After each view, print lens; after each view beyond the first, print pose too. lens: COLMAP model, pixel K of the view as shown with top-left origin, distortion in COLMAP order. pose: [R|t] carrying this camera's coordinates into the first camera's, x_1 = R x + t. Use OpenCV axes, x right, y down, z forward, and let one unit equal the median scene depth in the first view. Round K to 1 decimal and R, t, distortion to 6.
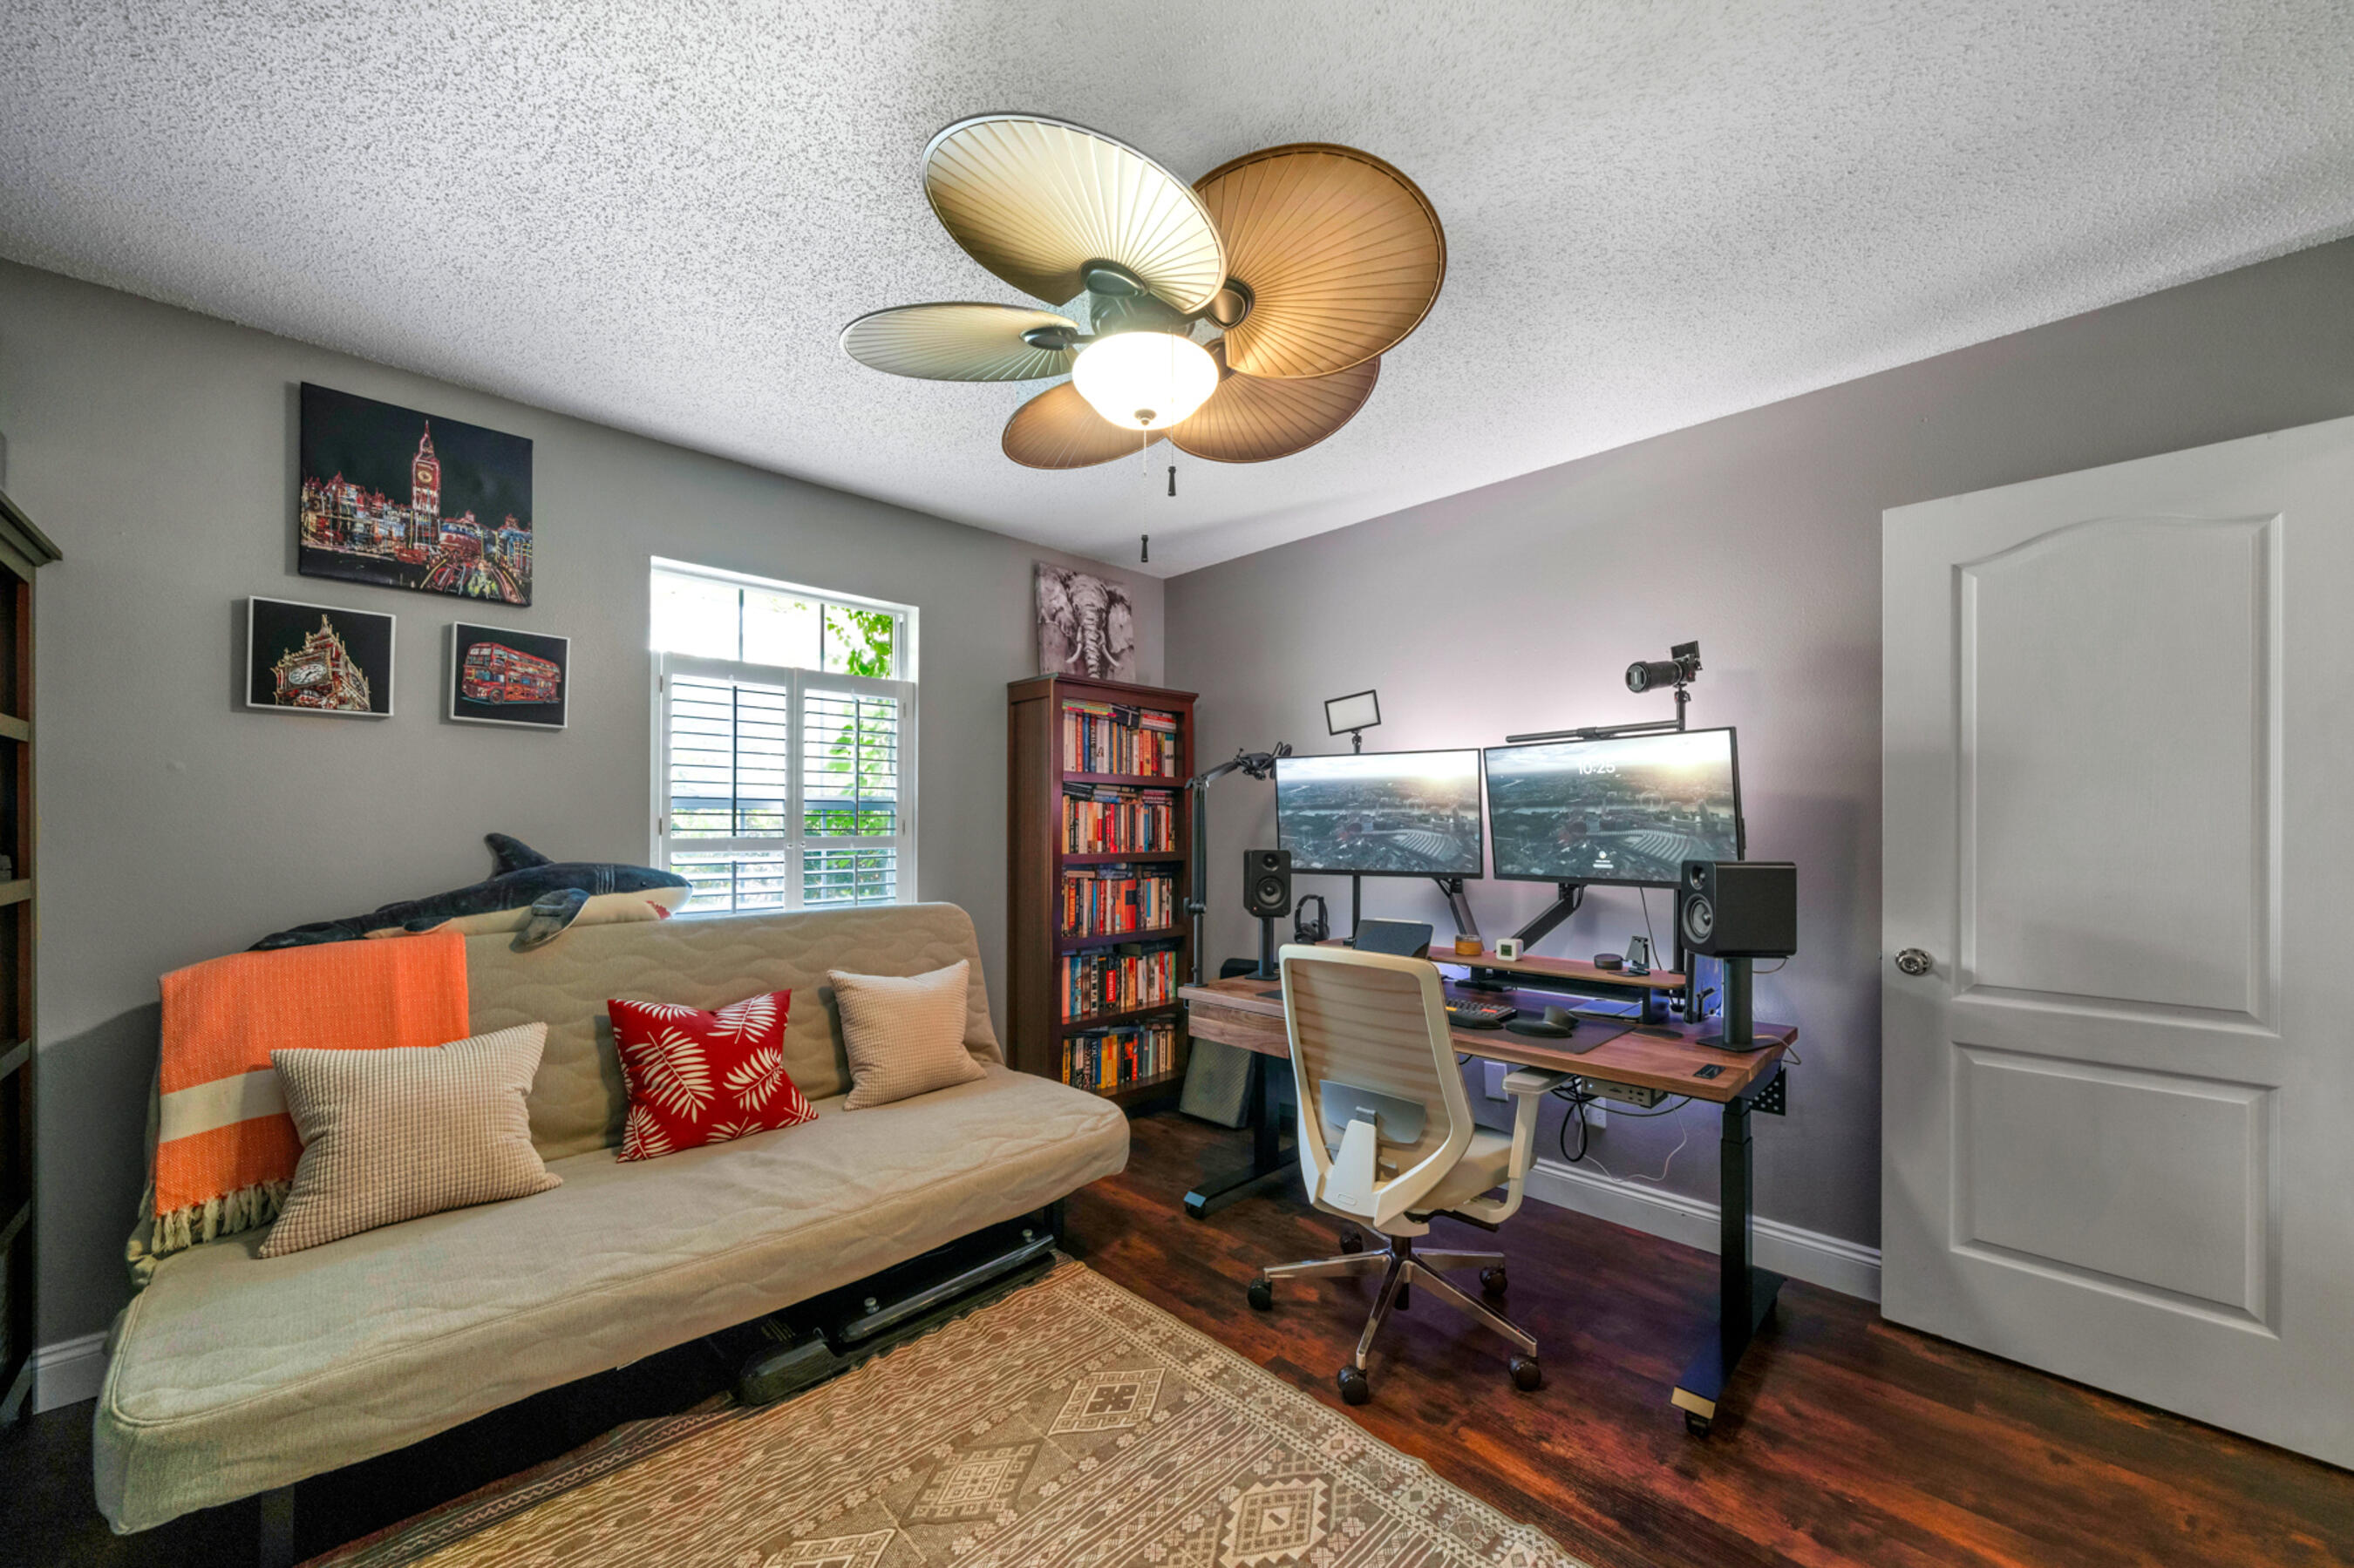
lens RADIAL K [[858.7, 0, 1173.0], [0, 858.7, 819.2], [0, 0, 1]] dist [-0.000501, -0.000047]
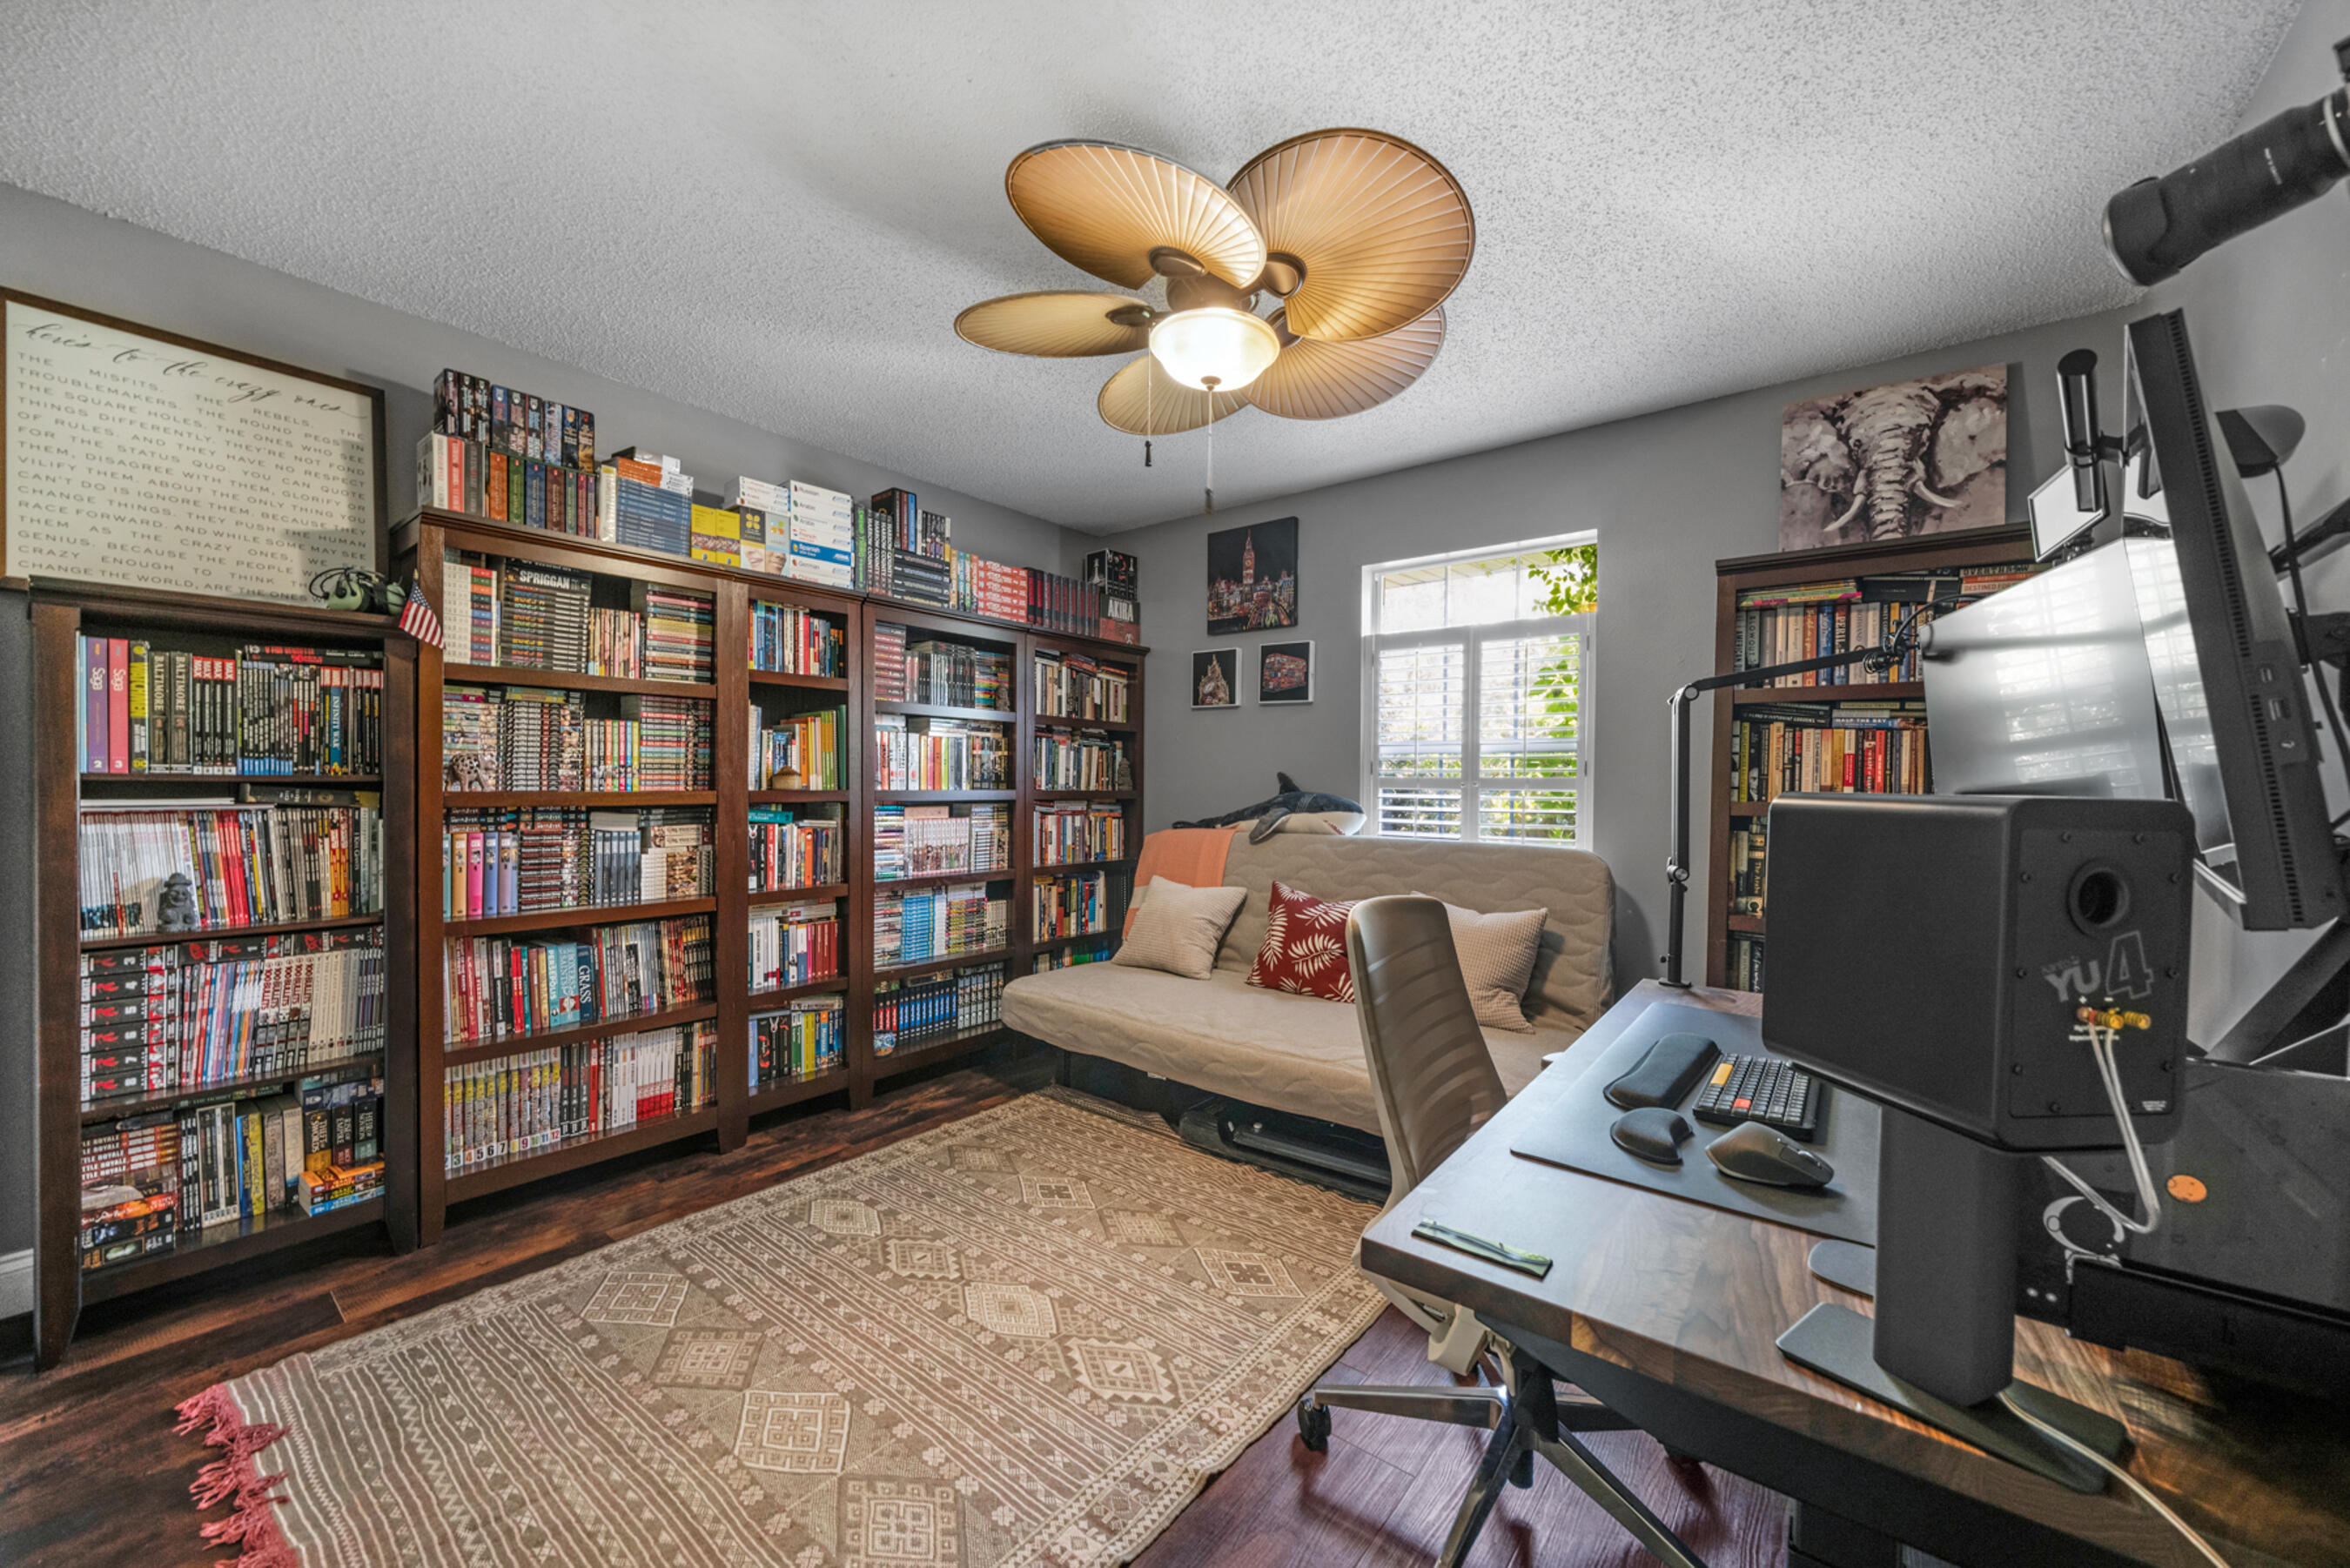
lens RADIAL K [[883.7, 0, 1171.4], [0, 883.7, 788.0], [0, 0, 1]] dist [-0.000546, -0.000023]
pose [[0.128854, 0.004774, -0.991652, 0.829185], [-0.003608, 0.999984, 0.004345, 0.039981], [0.991657, 0.003018, 0.128869, 0.605073]]
